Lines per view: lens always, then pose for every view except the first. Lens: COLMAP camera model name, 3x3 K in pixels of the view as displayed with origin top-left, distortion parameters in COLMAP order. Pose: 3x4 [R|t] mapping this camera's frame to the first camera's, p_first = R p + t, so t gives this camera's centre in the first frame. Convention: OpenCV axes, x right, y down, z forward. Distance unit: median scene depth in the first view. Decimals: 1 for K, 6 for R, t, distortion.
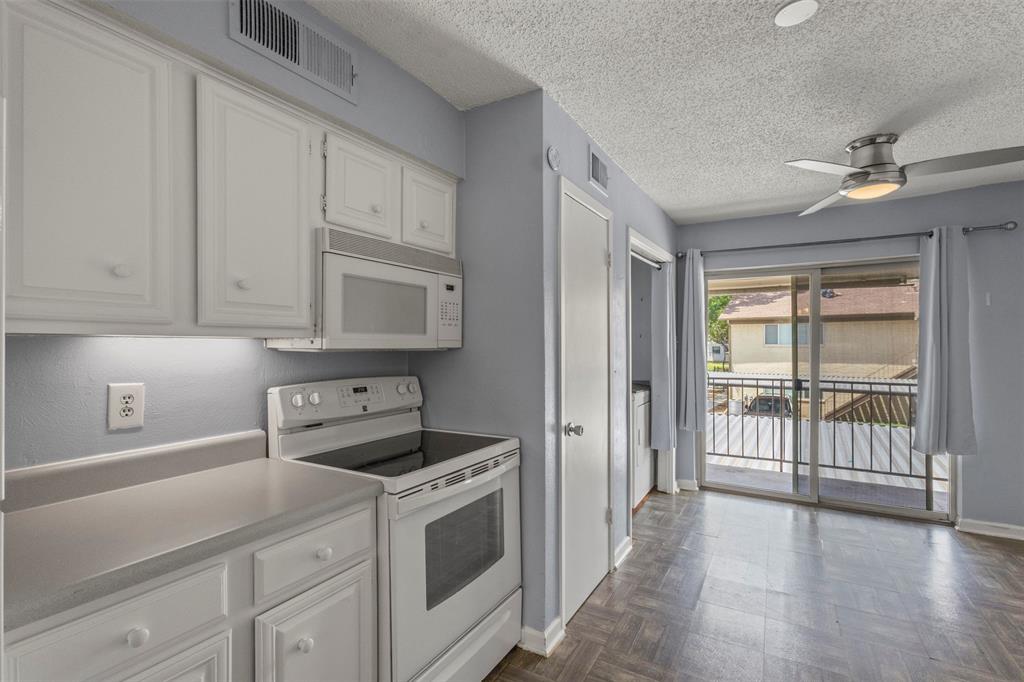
lens RADIAL K [[473.4, 0, 508.7], [0, 473.4, 345.7], [0, 0, 1]] dist [0.002134, 0.000036]
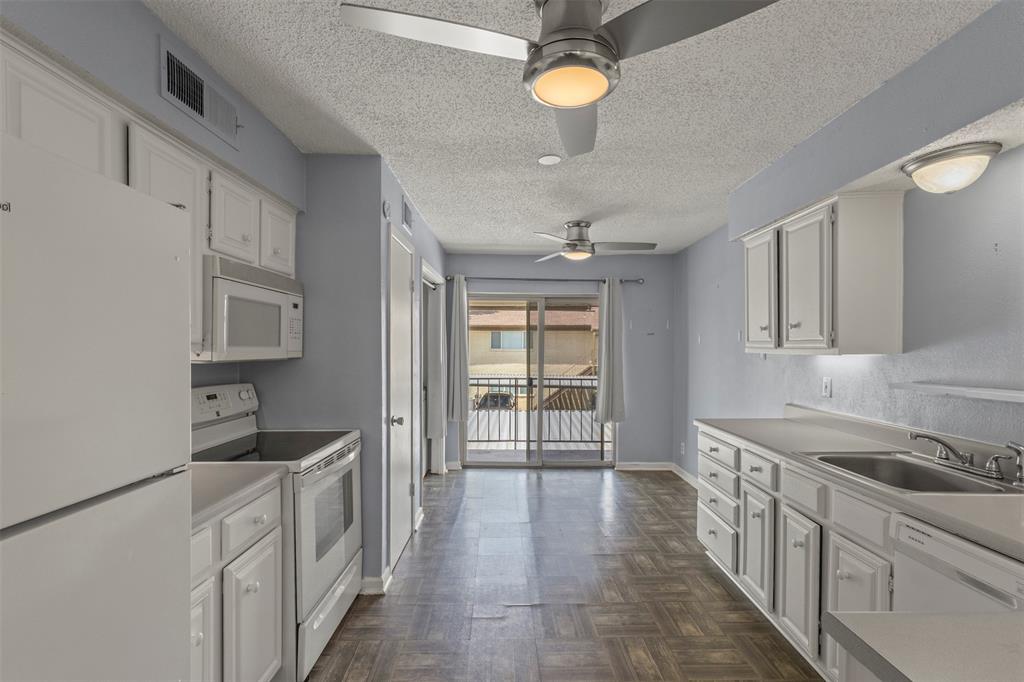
lens RADIAL K [[483.7, 0, 514.0], [0, 483.7, 353.1], [0, 0, 1]] dist [0.002639, 0.000753]
pose [[0.851128, 0.000545, 0.524958, -0.203129], [-0.005681, 0.999950, 0.008174, -0.013691], [-0.524928, -0.009939, 0.851089, -0.203584]]
